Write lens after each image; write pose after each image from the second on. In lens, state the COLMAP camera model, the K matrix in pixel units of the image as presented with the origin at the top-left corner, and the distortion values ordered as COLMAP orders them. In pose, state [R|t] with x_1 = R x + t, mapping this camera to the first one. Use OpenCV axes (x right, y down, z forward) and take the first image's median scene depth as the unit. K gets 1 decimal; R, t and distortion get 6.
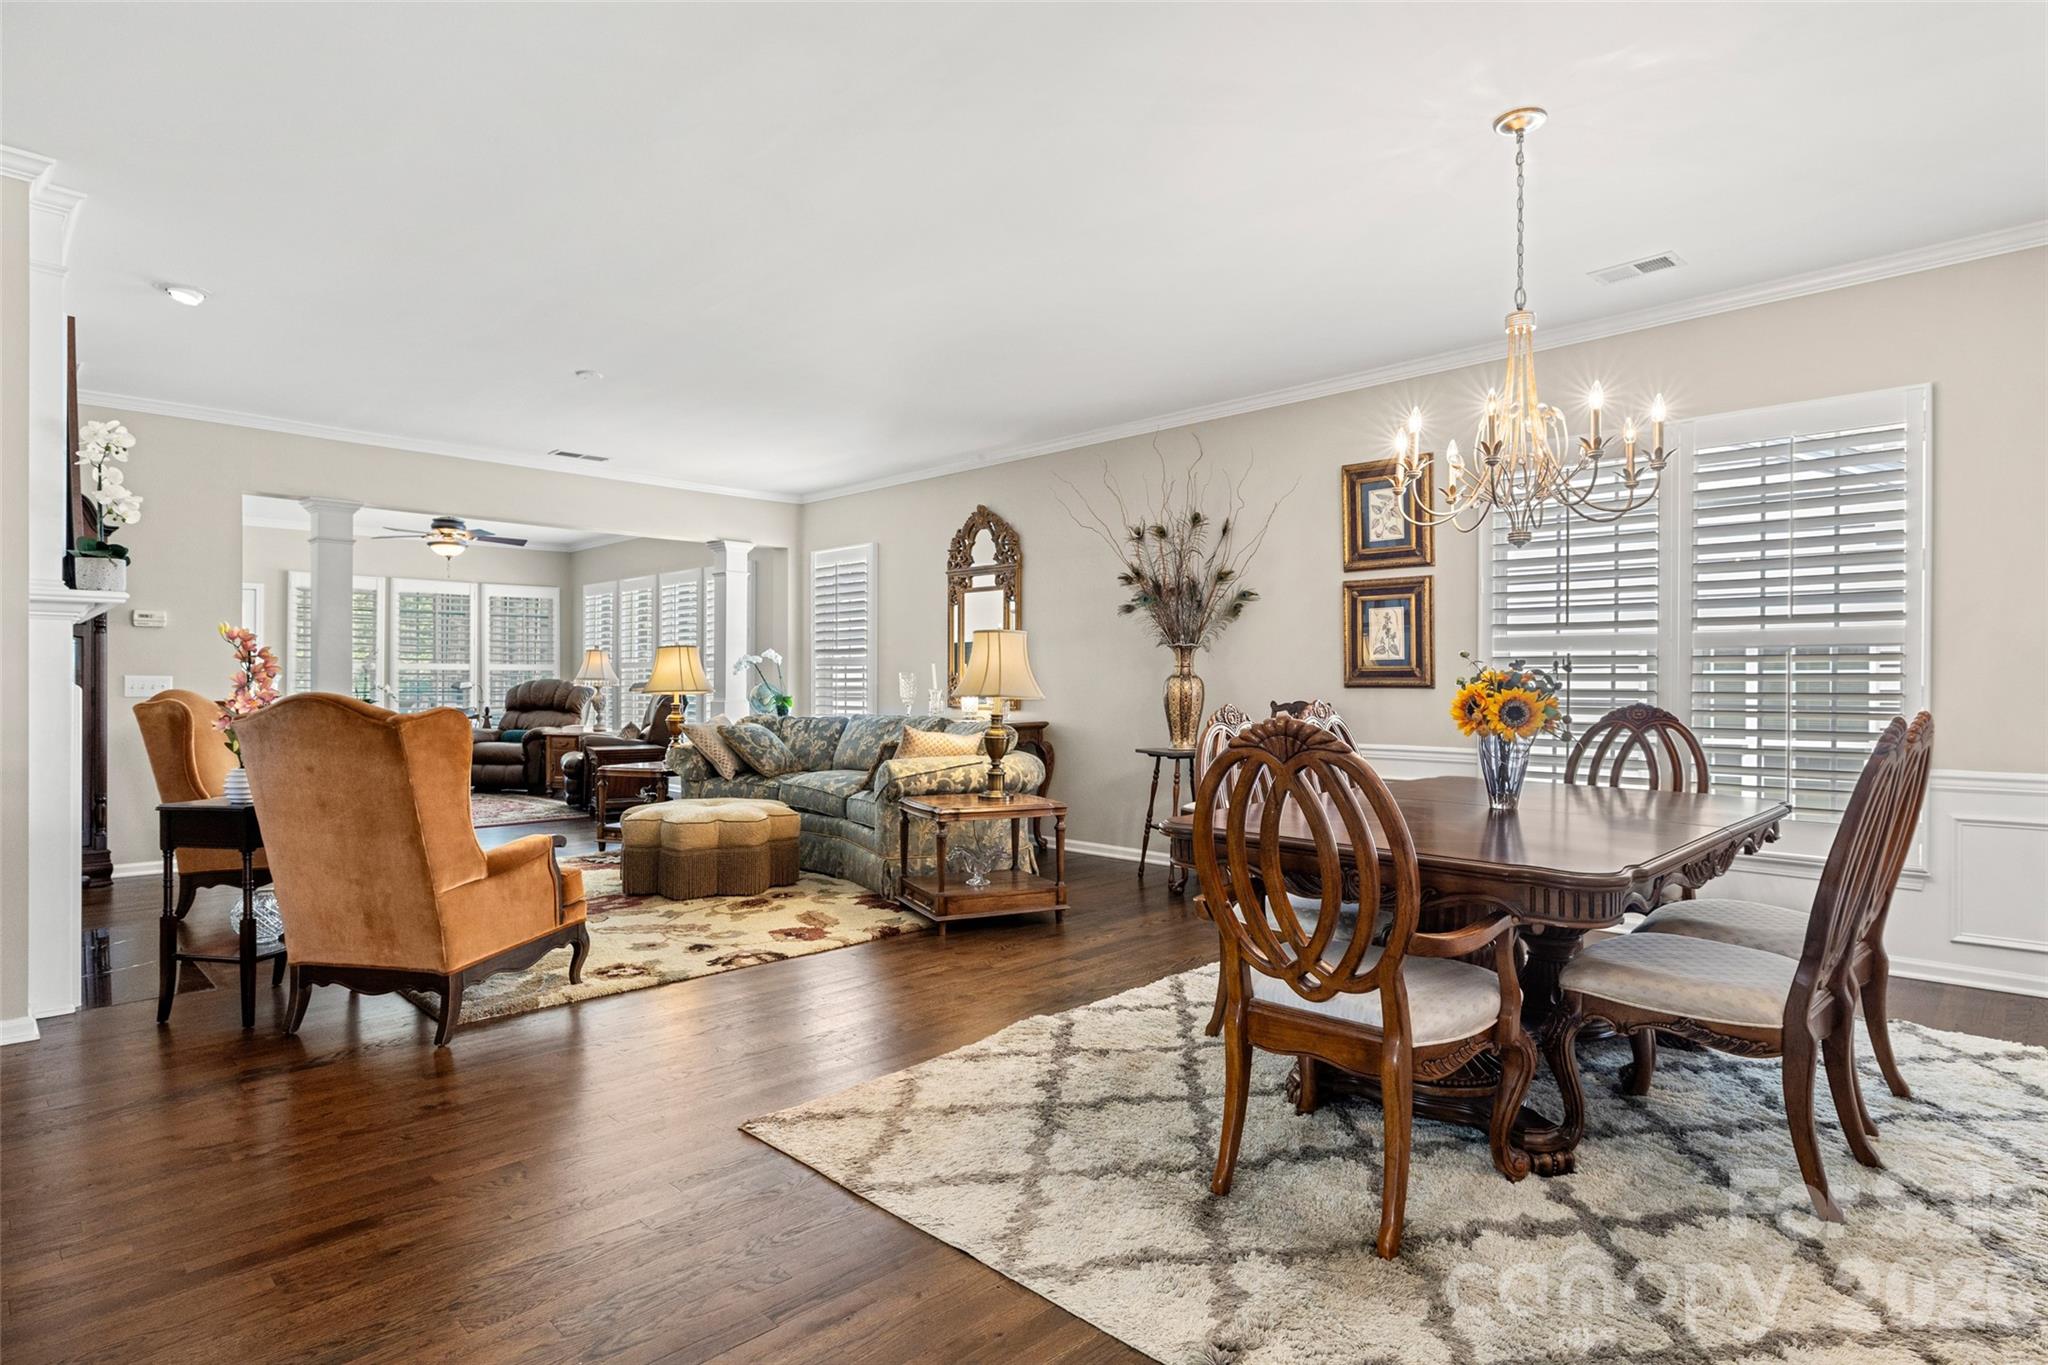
lens RADIAL K [[1114.7, 0, 1018.0], [0, 1114.7, 681.2], [0, 0, 1]] dist [-0.018407, 0.002277]
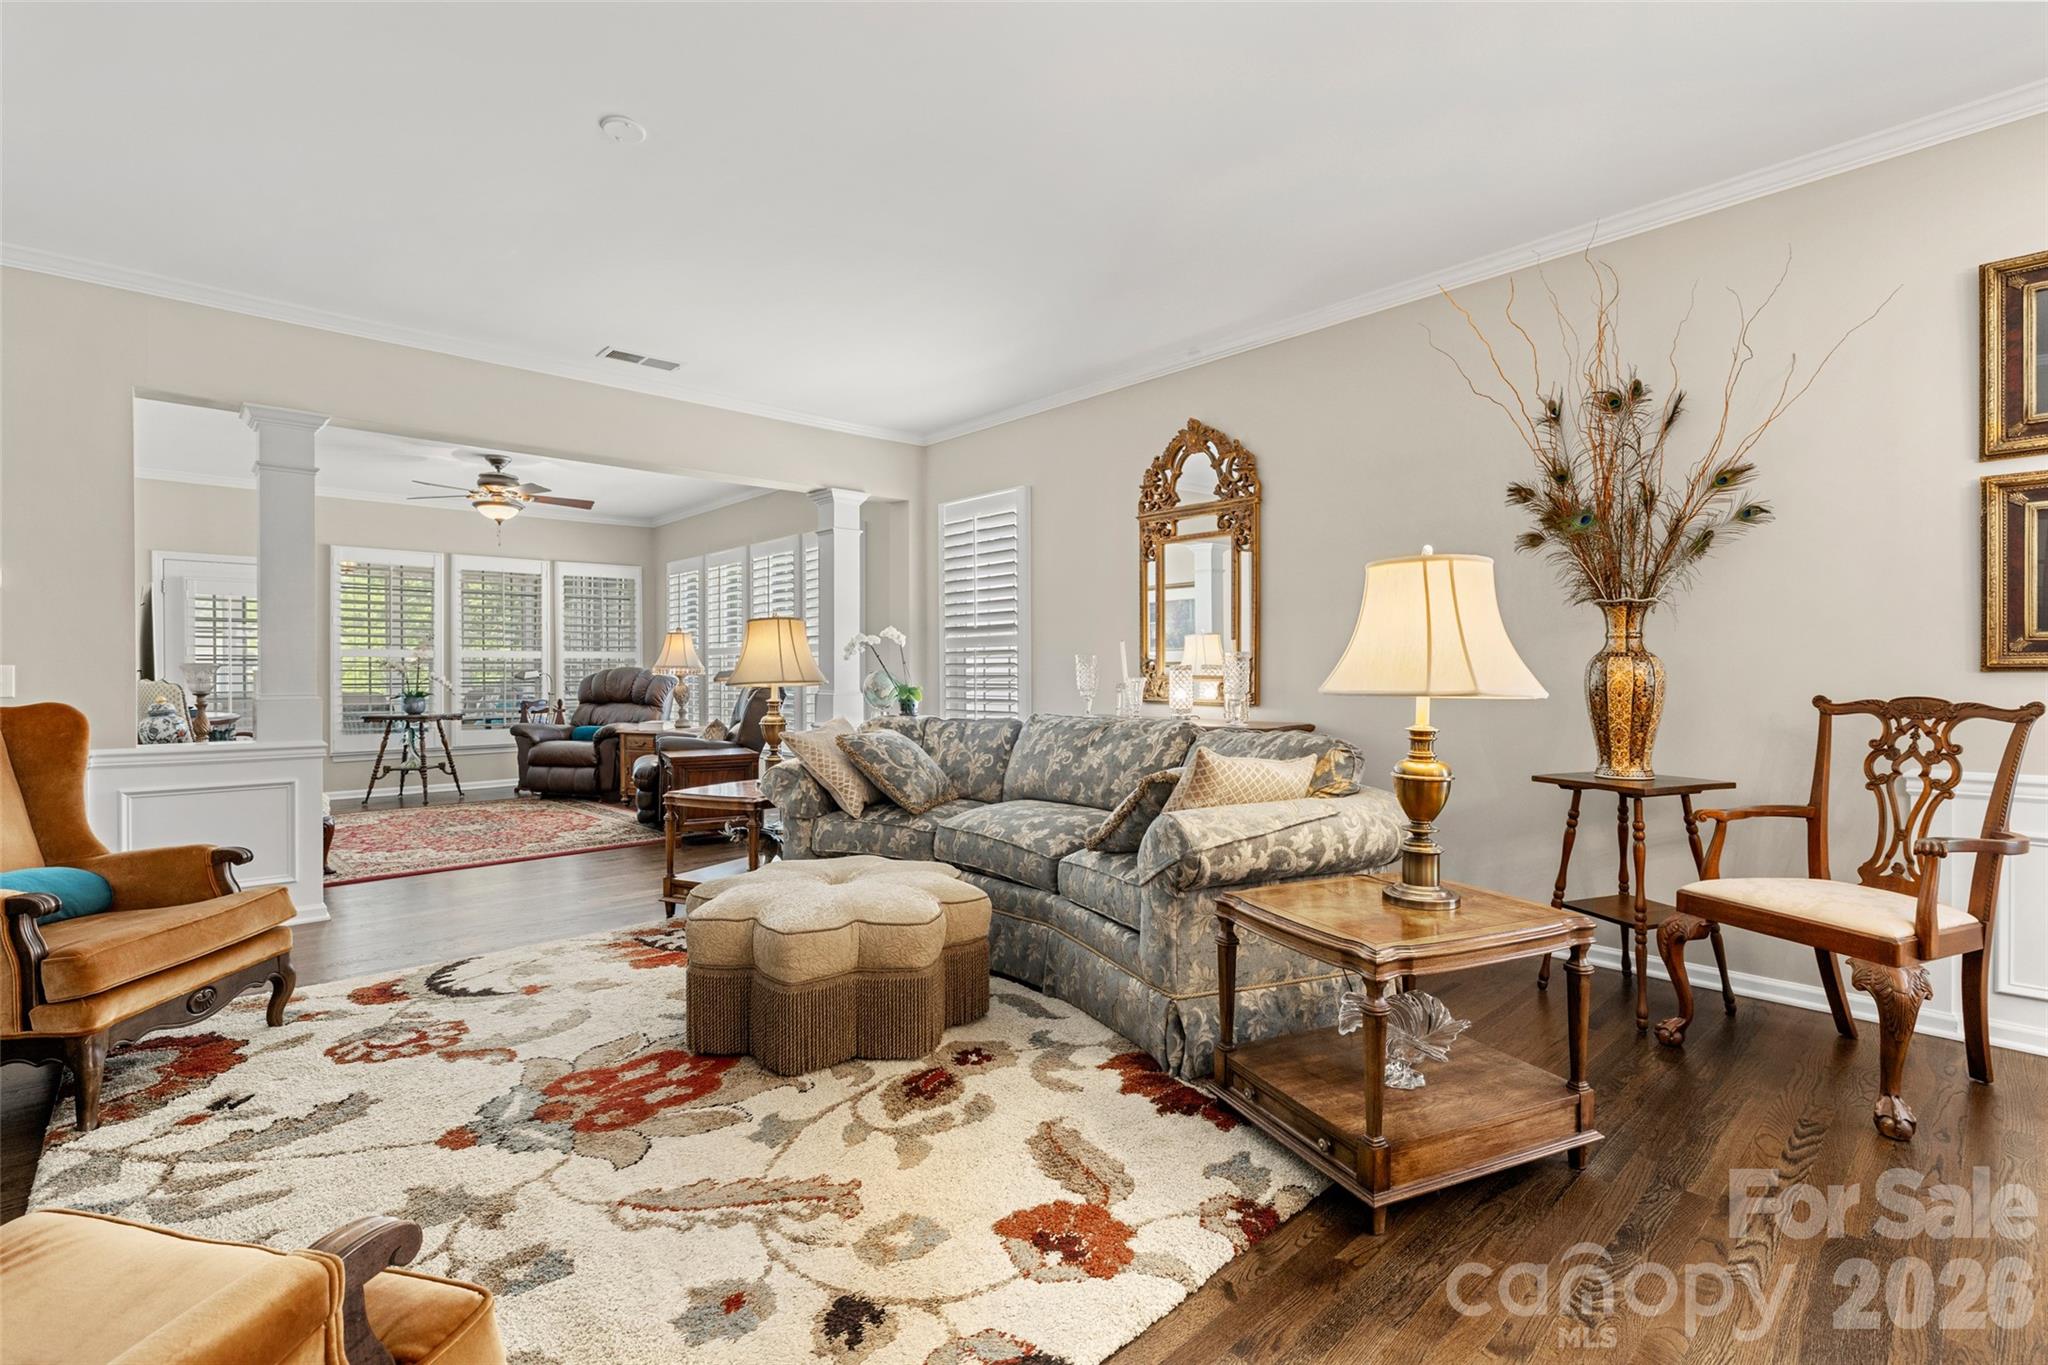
lens RADIAL K [[939.4, 0, 1004.8], [0, 939.4, 671.5], [0, 0, 1]] dist [-0.006716, 0.000657]
pose [[0.998807, -0.006500, -0.048400, -0.167529], [0.006694, 0.999970, 0.003850, 0.000859], [0.048373, -0.004170, 0.998821, 0.523266]]
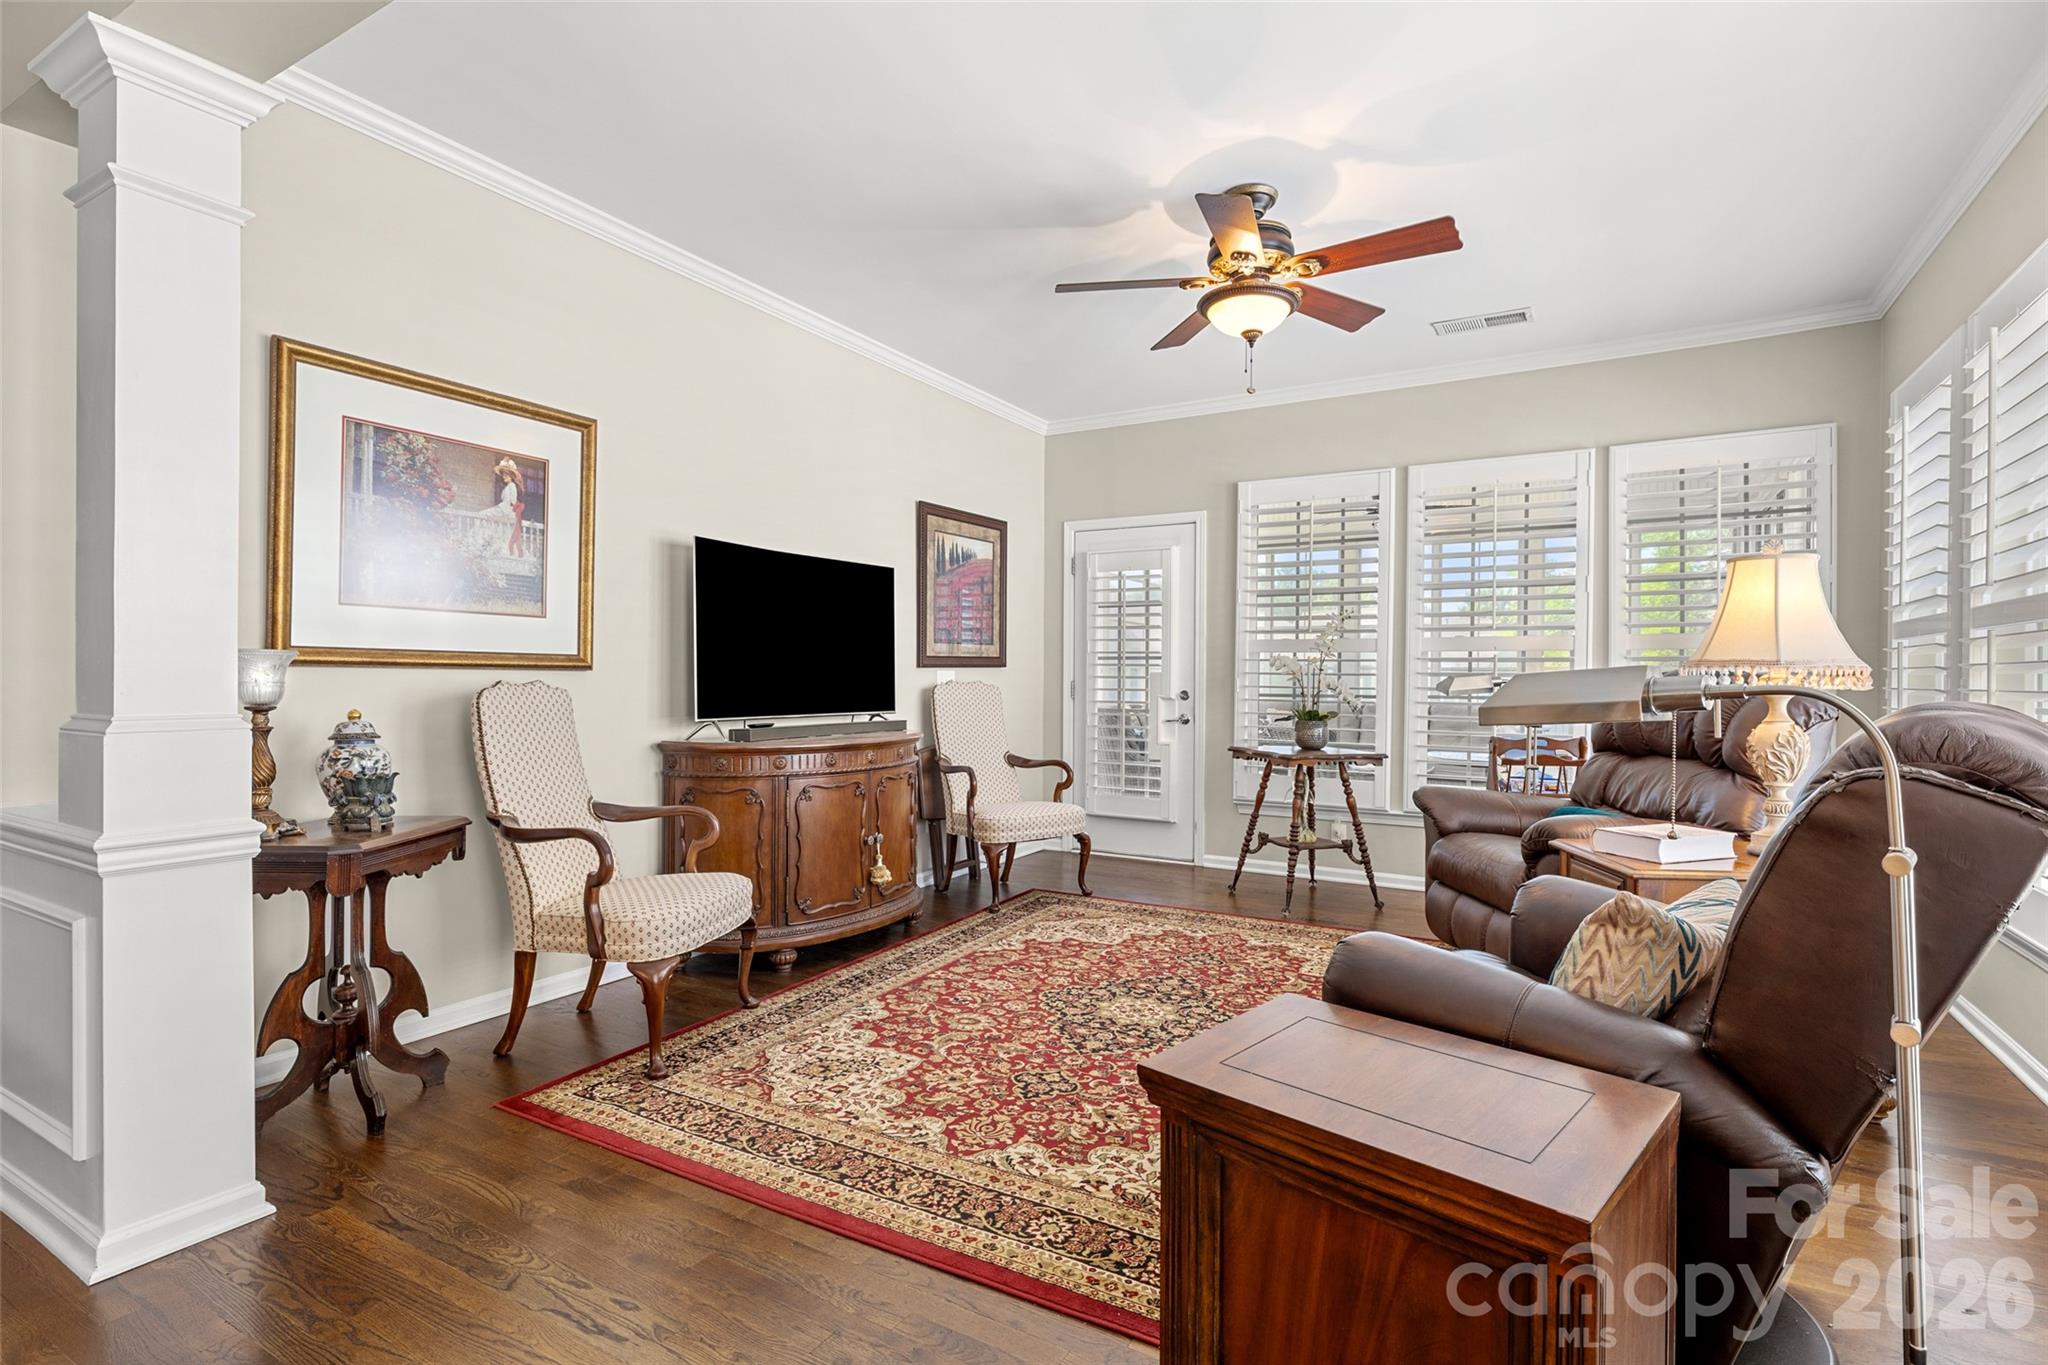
lens RADIAL K [[998.4, 0, 1004.1], [0, 998.4, 680.2], [0, 0, 1]] dist [-0.011004, 0.000589]
pose [[0.234685, 0.004997, -0.972059, -0.335129], [-0.004013, 0.999983, 0.004172, 0.001784], [0.972063, 0.002922, 0.234701, 1.389533]]
